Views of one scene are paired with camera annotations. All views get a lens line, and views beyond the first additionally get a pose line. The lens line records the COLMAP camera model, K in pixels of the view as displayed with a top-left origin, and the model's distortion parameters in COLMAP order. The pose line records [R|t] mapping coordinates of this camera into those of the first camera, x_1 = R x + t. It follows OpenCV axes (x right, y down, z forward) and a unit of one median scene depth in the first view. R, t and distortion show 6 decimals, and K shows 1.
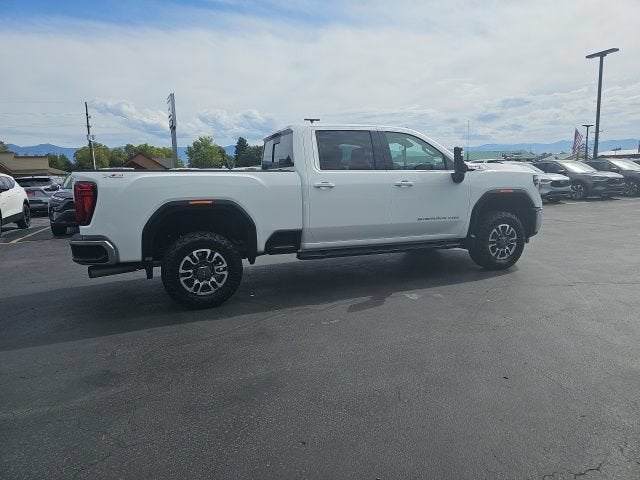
lens RADIAL K [[418.4, 0, 317.3], [0, 418.4, 236.8], [0, 0, 1]] dist [0.064044, -0.051849]
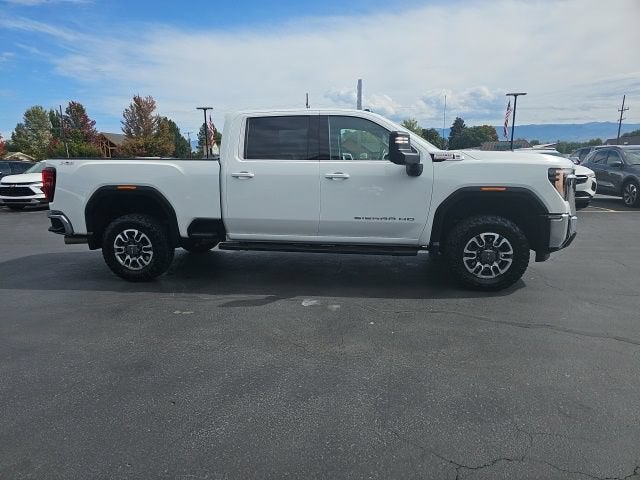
lens RADIAL K [[418.4, 0, 310.7], [0, 418.4, 242.8], [0, 0, 1]] dist [0.064044, -0.051849]
pose [[0.871339, 0.103561, -0.479629, 0.639389], [-0.078350, 0.994297, 0.072349, -0.050256], [0.484387, -0.025462, 0.874483, 0.223192]]
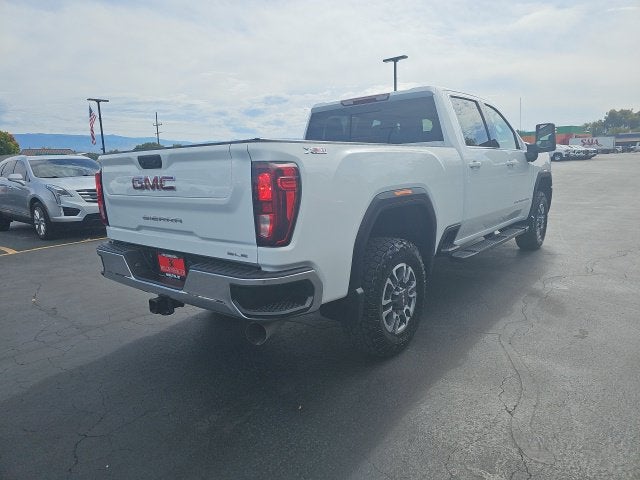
lens RADIAL K [[418.0, 0, 317.7], [0, 418.0, 237.2], [0, 0, 1]] dist [0.057669, -0.042683]
pose [[0.868215, -0.096692, 0.486676, -0.646679], [0.086958, 0.995300, 0.042614, -0.047726], [-0.488509, 0.005322, 0.872543, 0.452573]]
